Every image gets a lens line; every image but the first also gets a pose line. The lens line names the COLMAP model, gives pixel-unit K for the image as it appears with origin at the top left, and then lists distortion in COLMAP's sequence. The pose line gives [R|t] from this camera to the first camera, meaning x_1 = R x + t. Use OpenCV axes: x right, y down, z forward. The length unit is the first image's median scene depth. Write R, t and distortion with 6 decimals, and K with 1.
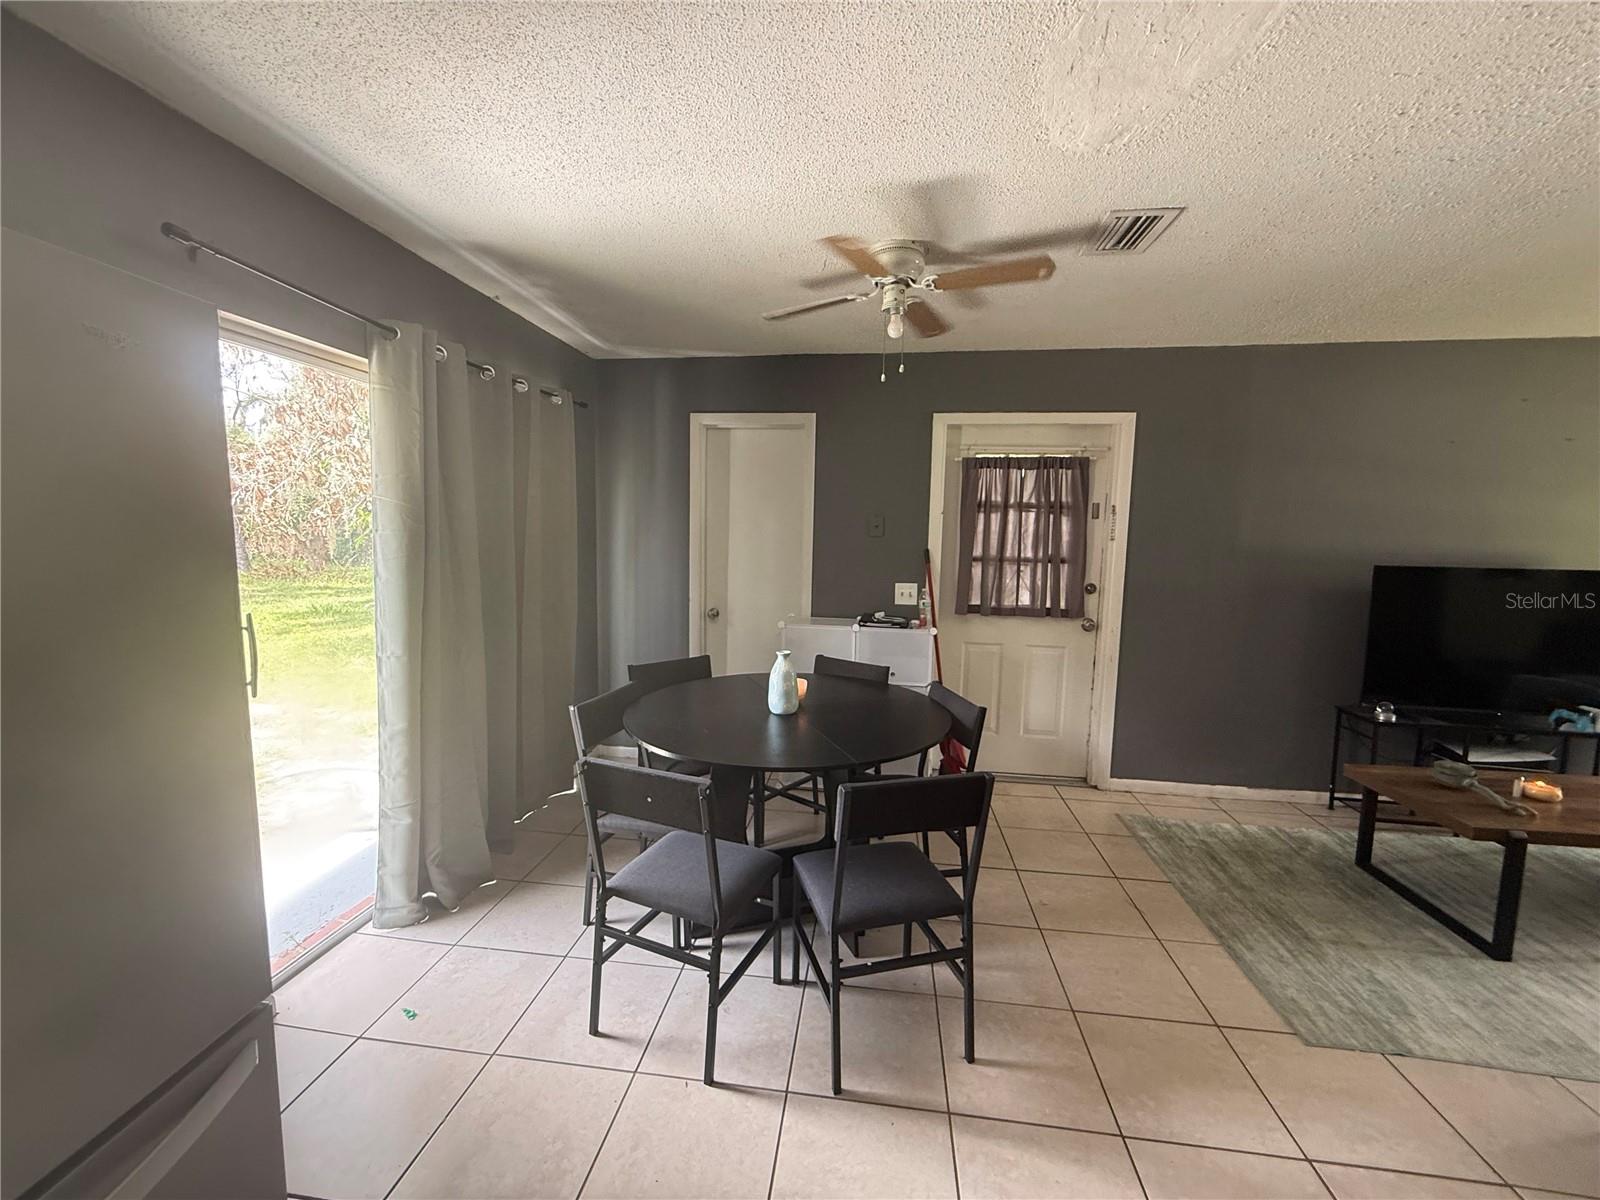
lens RADIAL K [[642.2, 0, 798.7], [0, 642.2, 600.6], [0, 0, 1]] dist [0.002548, 0.000167]
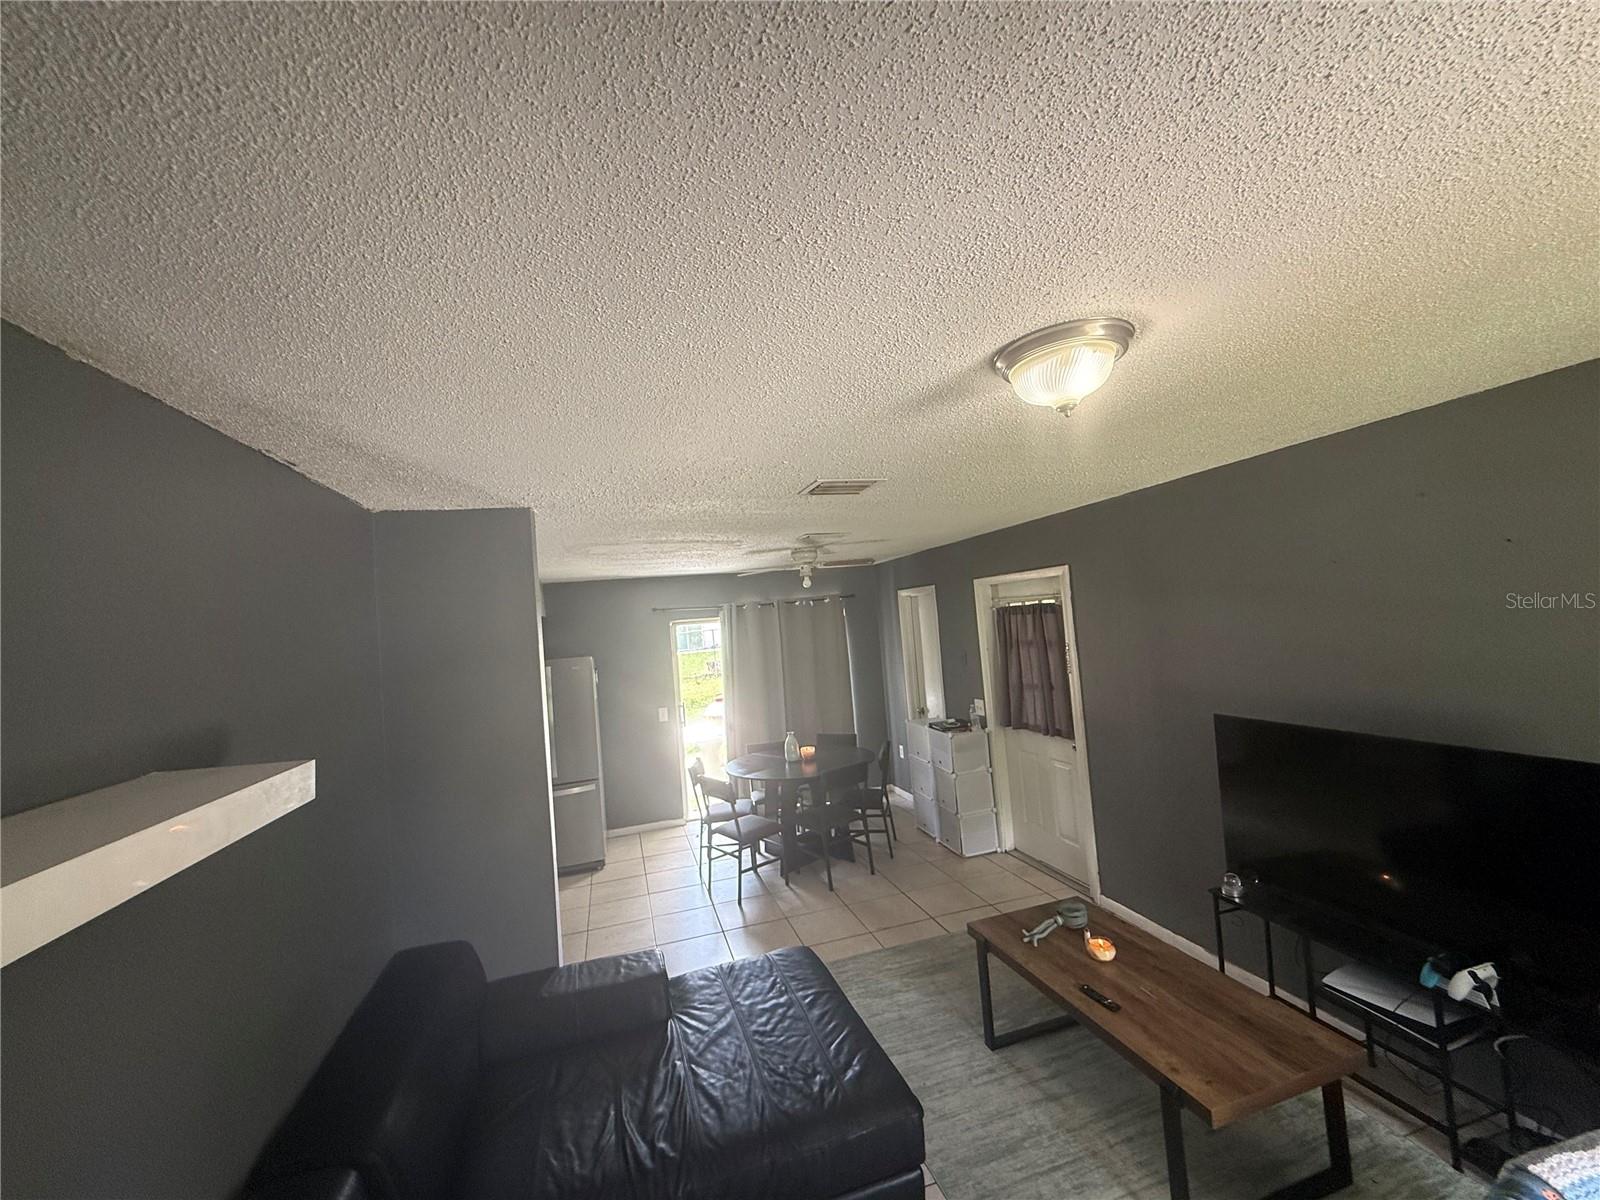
lens RADIAL K [[642.2, 0, 800.7], [0, 642.2, 594.5], [0, 0, 1]] dist [0.002548, 0.000167]
pose [[0.403525, -0.086419, -0.910878, 1.323227], [-0.012224, 0.994932, -0.099808, -0.111027], [0.914887, 0.051410, 0.400423, 0.081374]]
